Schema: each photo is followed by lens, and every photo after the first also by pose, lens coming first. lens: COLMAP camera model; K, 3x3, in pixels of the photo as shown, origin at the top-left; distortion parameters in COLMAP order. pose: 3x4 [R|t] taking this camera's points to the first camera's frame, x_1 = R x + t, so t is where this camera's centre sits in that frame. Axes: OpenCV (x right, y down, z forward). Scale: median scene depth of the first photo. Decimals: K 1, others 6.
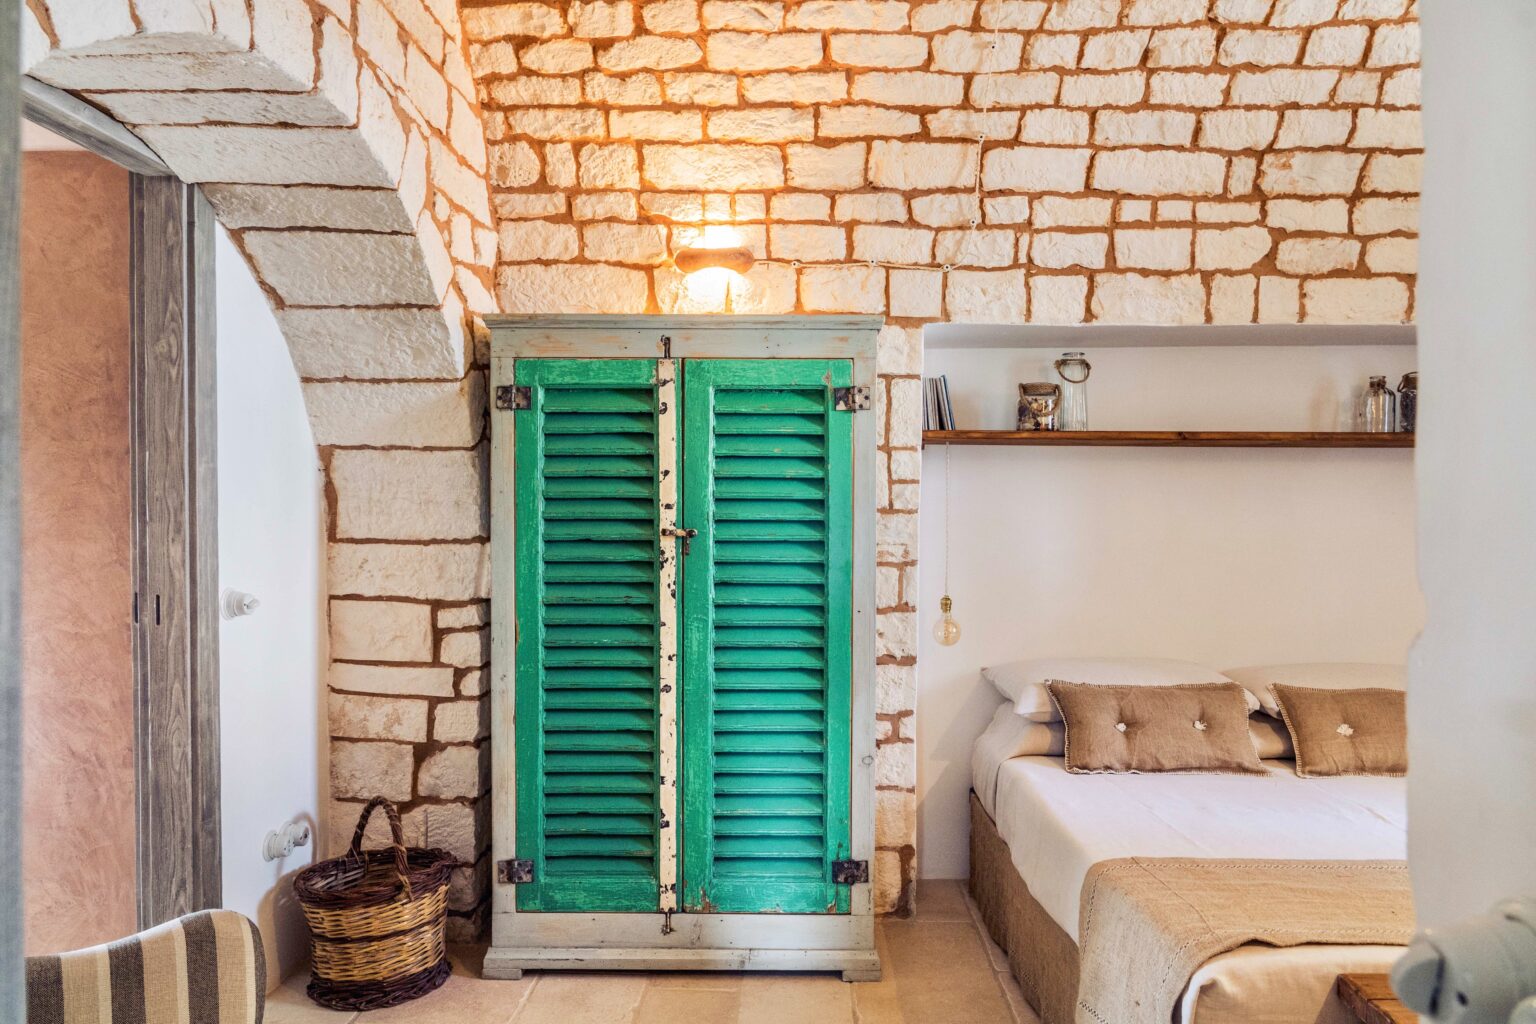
lens RADIAL K [[1062.9, 0, 759.5], [0, 1062.9, 516.5], [0, 0, 1]] dist [-0.009300, 0.002556]
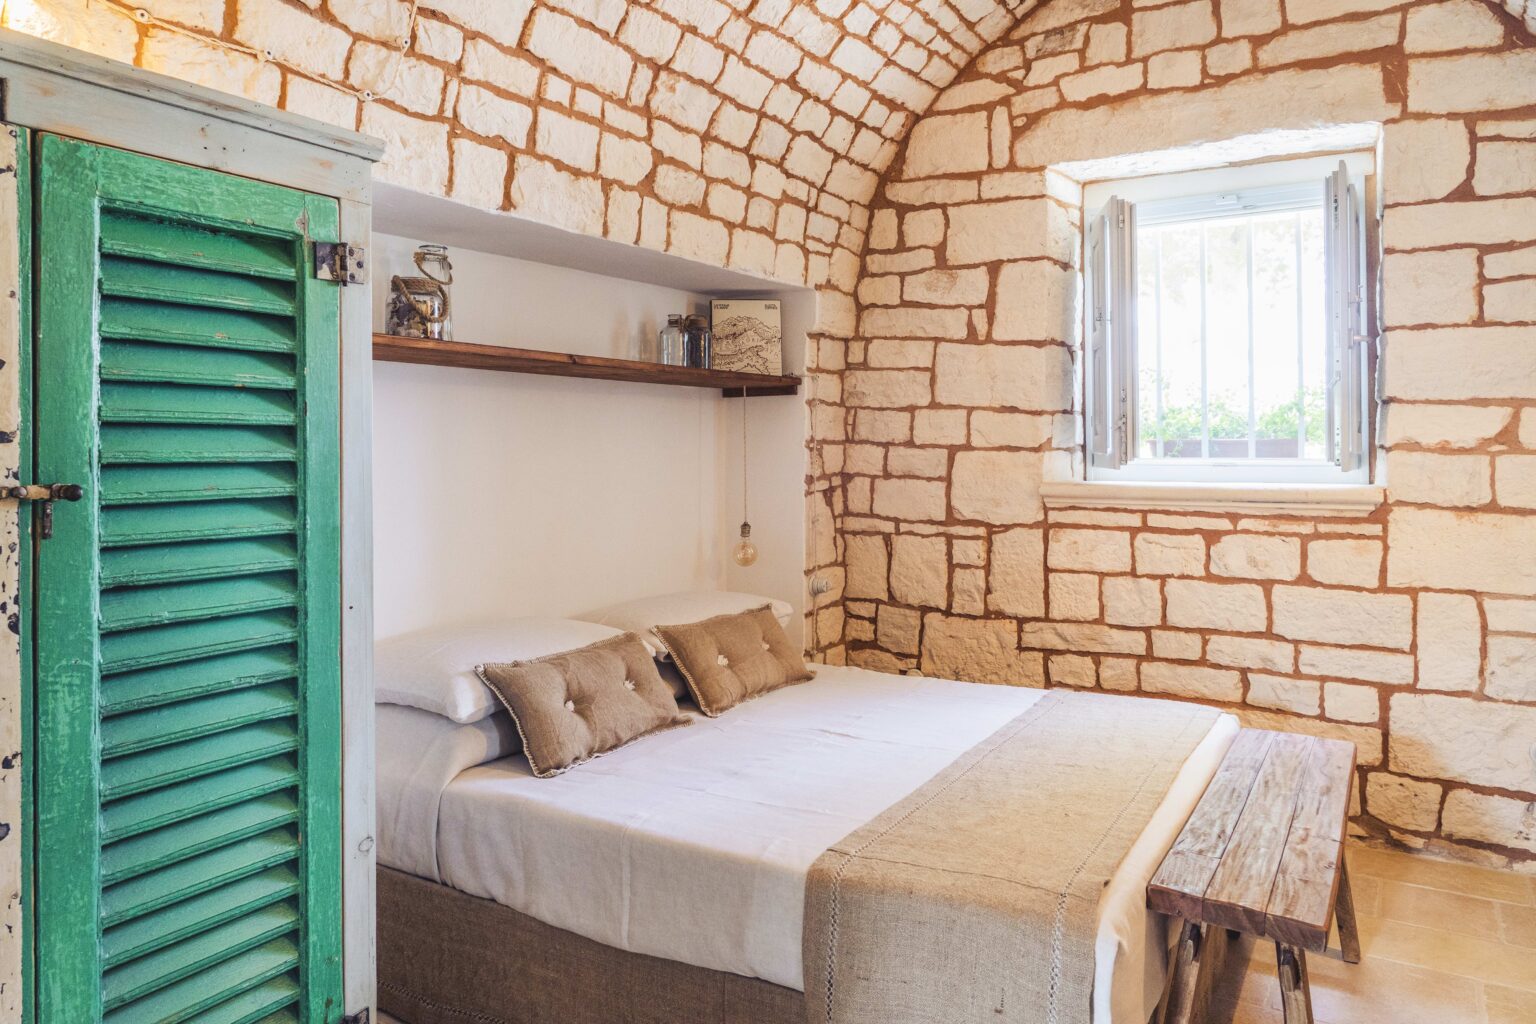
lens RADIAL K [[1062.9, 0, 767.9], [0, 1062.9, 425.7], [0, 0, 1]] dist [-0.009300, 0.002556]
pose [[0.500946, 0.011471, 0.865403, -0.293683], [0.015022, 0.999646, -0.021946, 0.000760], [-0.865348, 0.023994, 0.500597, 0.438104]]
